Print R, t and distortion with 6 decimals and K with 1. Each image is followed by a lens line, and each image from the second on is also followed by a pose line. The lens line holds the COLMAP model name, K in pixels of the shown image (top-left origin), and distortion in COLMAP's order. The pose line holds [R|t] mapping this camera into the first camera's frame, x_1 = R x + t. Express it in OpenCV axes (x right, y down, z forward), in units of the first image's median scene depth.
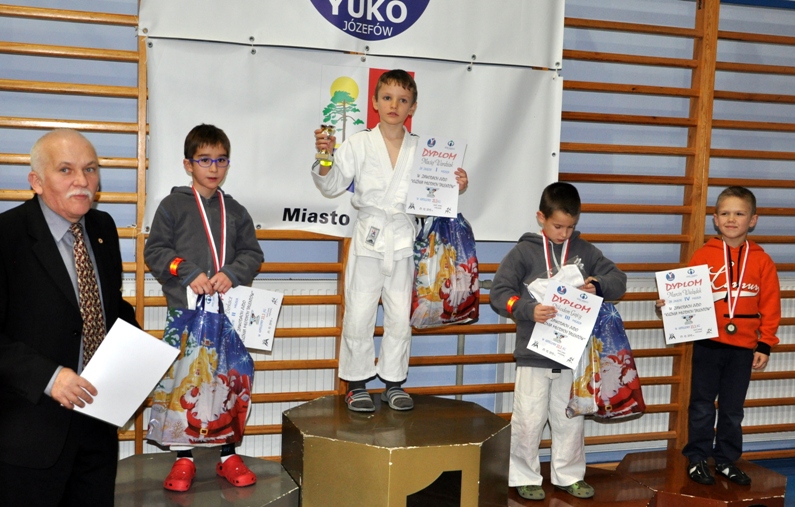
lens RADIAL K [[1035.2, 0, 377.8], [0, 1035.2, 270.7], [0, 0, 1]] dist [-0.069671, 0.294305]
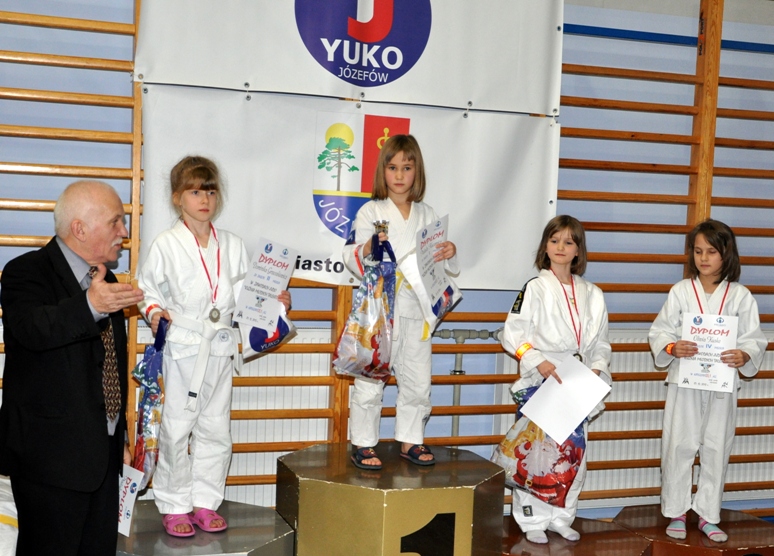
lens RADIAL K [[1173.3, 0, 377.5], [0, 1173.3, 311.1], [0, 0, 1]] dist [-0.027084, 0.161312]
pose [[0.999961, 0.003867, 0.007967, -0.003981], [-0.003732, 0.999850, -0.016892, 0.011551], [-0.008032, 0.016861, 0.999826, -0.122457]]
